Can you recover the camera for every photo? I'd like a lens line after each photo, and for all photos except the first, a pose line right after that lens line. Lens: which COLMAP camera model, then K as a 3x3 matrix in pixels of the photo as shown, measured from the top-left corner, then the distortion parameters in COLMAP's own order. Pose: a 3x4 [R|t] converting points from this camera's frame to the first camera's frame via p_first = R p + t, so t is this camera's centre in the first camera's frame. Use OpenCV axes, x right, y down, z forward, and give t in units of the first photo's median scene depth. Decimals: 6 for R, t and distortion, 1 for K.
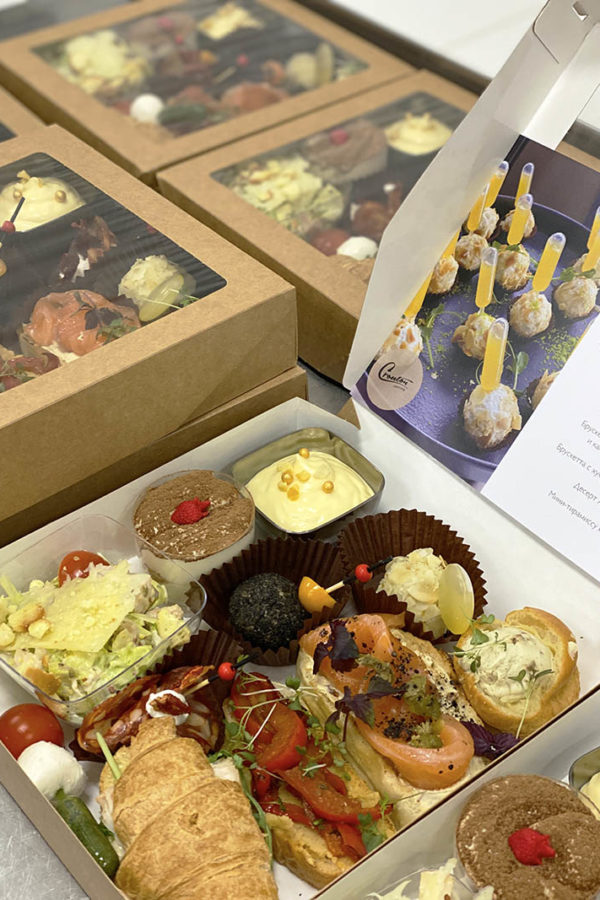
lens RADIAL K [[1356.1, 0, 300.5], [0, 1356.1, 419.9], [0, 0, 1]] dist [0.026871, 0.076989]
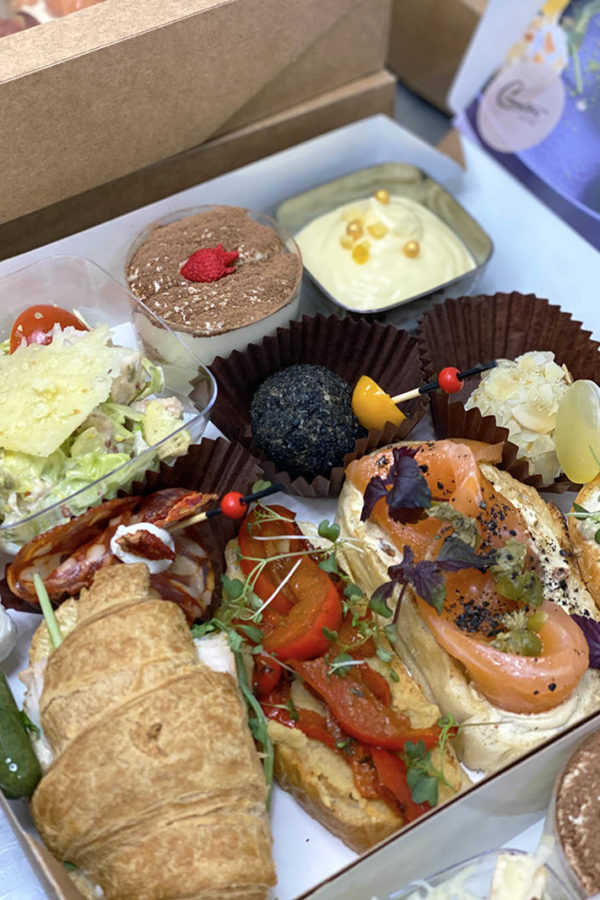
lens RADIAL K [[1356.1, 0, 300.5], [0, 1356.1, 419.9], [0, 0, 1]] dist [0.026871, 0.076989]
pose [[0.993582, 0.104375, -0.043595, 0.003746], [-0.095404, 0.980334, 0.172754, 0.023222], [0.060769, -0.167487, 0.984000, 0.337544]]
